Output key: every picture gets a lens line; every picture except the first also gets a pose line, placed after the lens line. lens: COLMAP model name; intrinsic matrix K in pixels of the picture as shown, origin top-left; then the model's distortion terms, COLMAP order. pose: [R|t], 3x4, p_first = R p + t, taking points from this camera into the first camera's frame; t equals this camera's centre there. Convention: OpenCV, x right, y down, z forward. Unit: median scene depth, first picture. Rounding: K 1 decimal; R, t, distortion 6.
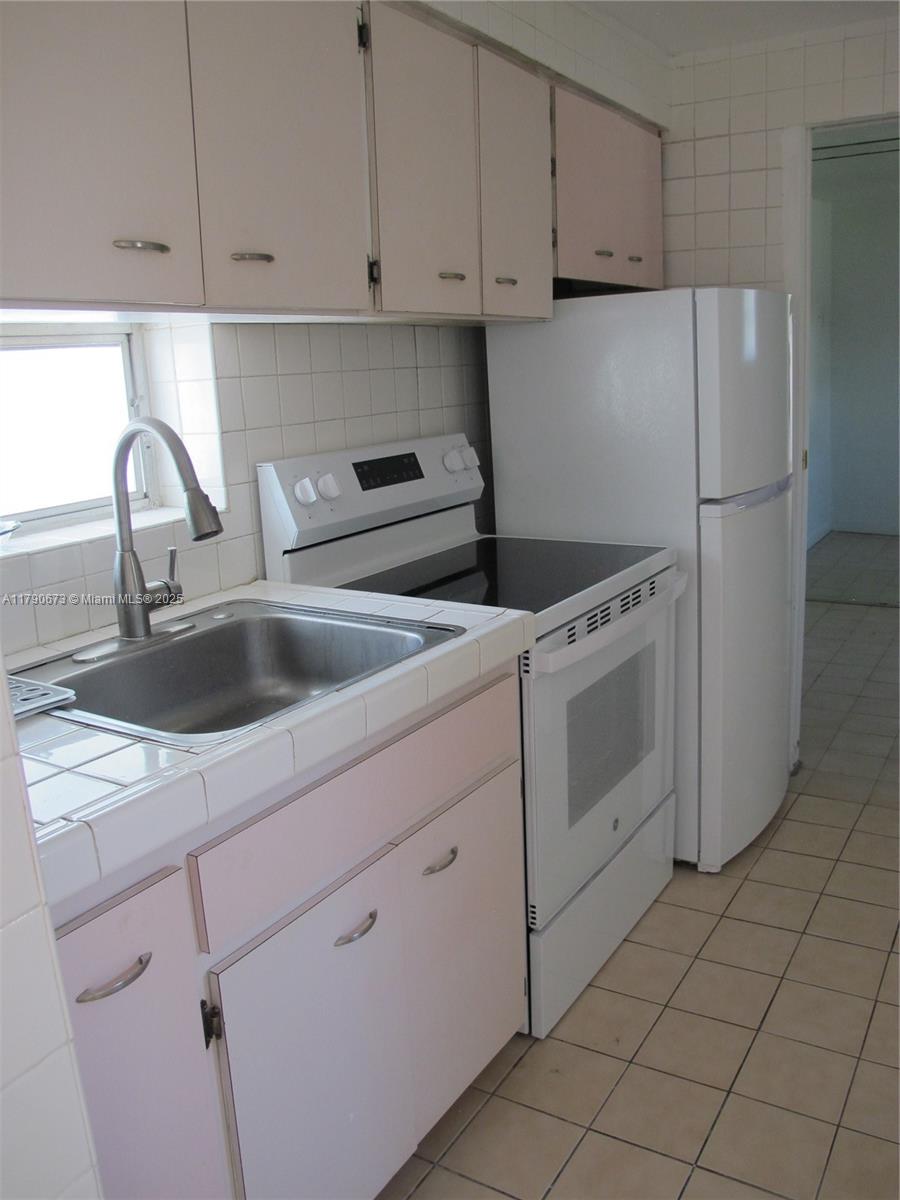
lens RADIAL K [[1003.3, 0, 466.9], [0, 1003.3, 597.1], [0, 0, 1]] dist [-0.158800, 0.121642]
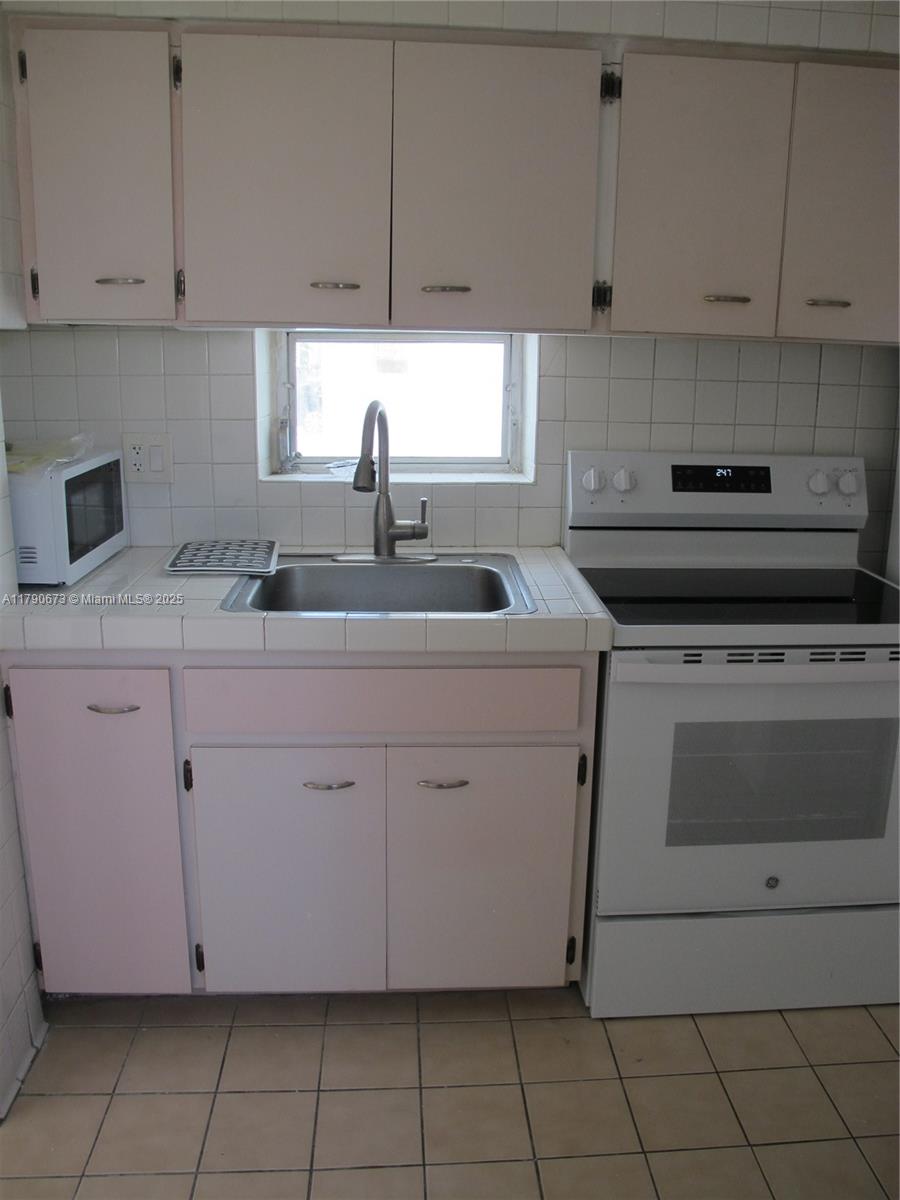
lens RADIAL K [[1003.3, 0, 466.9], [0, 1003.3, 597.1], [0, 0, 1]] dist [-0.158800, 0.121642]
pose [[0.570453, 0.256453, -0.780266, 0.634885], [-0.226577, 0.962276, 0.150624, -0.106642], [0.789460, 0.090867, 0.607039, 0.174498]]
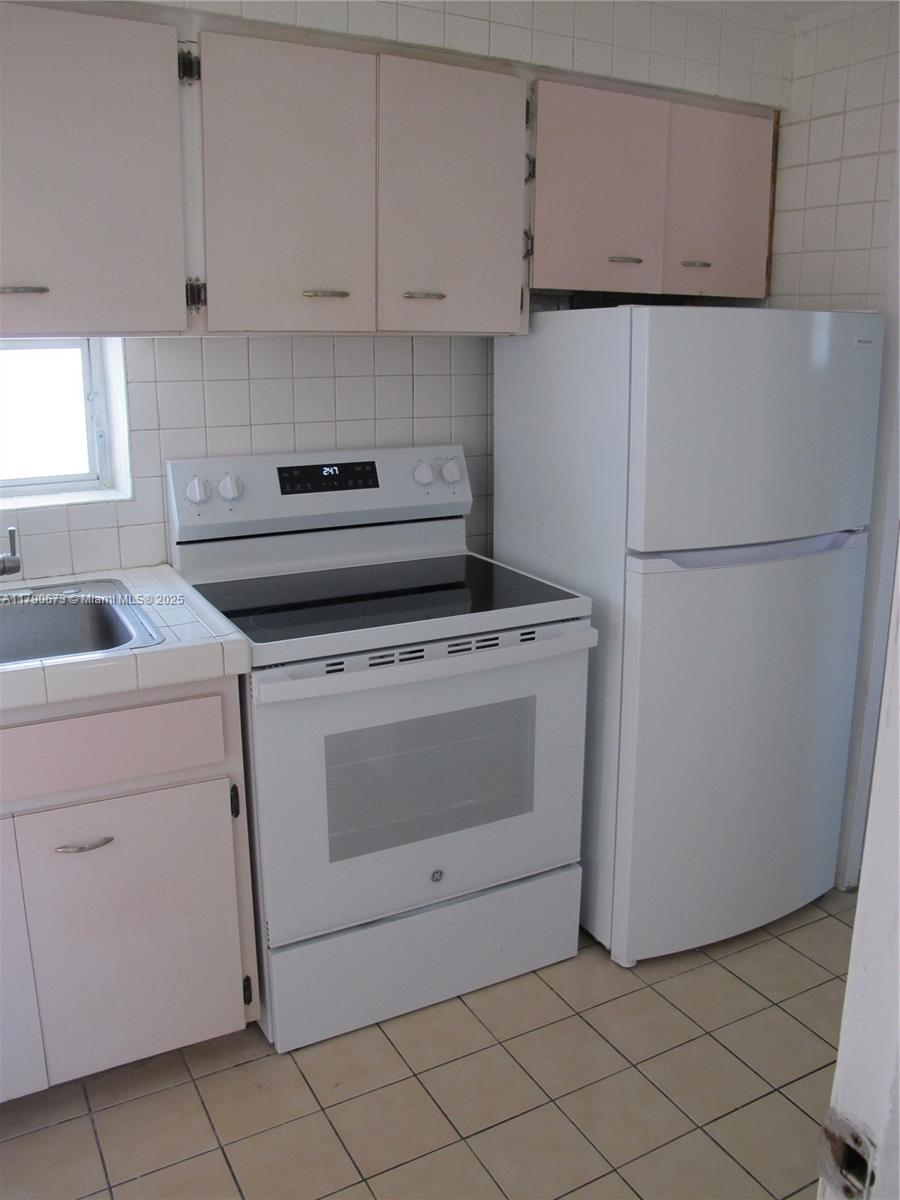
lens RADIAL K [[1003.3, 0, 466.9], [0, 1003.3, 597.1], [0, 0, 1]] dist [-0.158800, 0.121642]
pose [[0.864678, 0.172766, -0.471682, 0.568006], [-0.155693, 0.984928, 0.075342, -0.108319], [0.477590, 0.008291, 0.878544, 0.174866]]
